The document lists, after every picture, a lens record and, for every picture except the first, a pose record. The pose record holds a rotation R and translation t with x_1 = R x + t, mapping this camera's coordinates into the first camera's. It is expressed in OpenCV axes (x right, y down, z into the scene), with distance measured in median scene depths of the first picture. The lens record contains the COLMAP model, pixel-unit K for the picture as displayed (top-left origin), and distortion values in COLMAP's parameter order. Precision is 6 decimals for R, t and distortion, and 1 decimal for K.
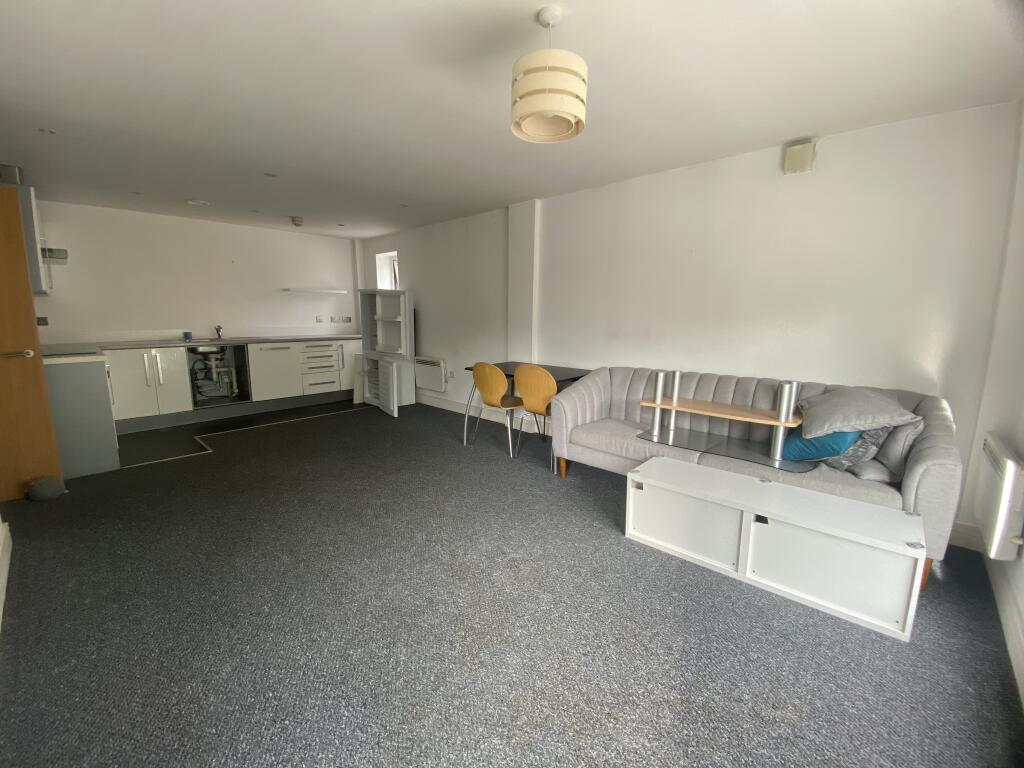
lens RADIAL K [[421.4, 0, 516.3], [0, 421.4, 386.0], [0, 0, 1]] dist [-0.001363, -0.000302]
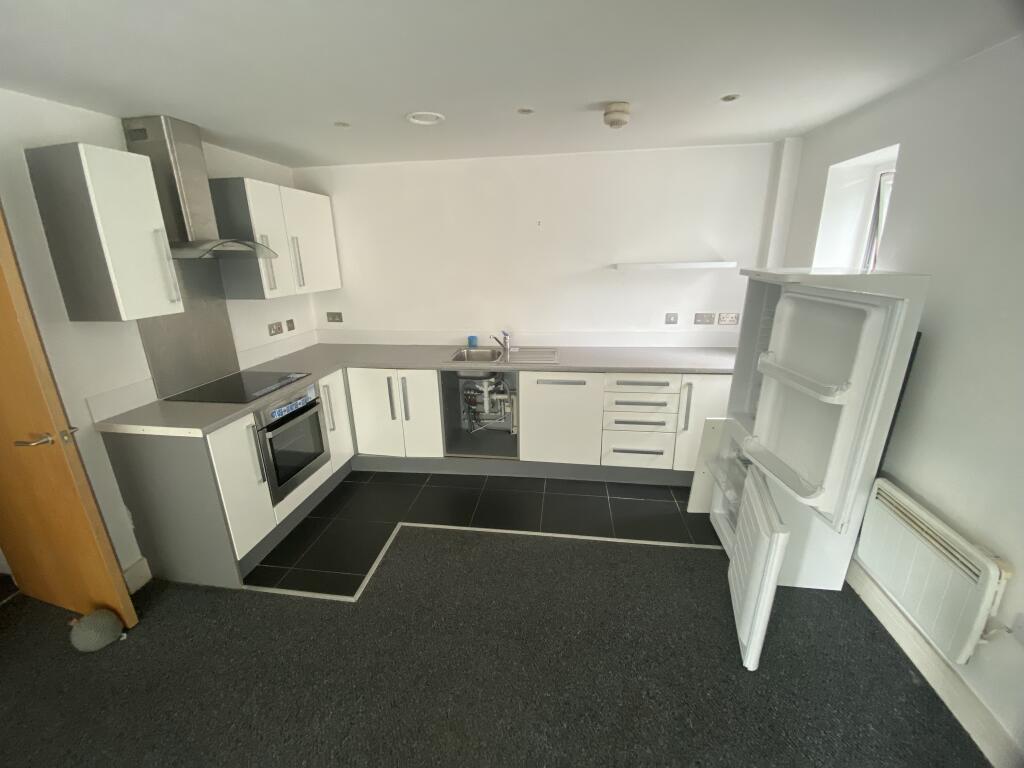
lens RADIAL K [[421.4, 0, 508.6], [0, 421.4, 386.2], [0, 0, 1]] dist [-0.001363, -0.000302]
pose [[0.564063, 0.231961, -0.792481, -0.161568], [-0.122056, 0.972612, 0.197810, -0.172814], [0.816661, -0.014850, 0.576927, 0.587768]]
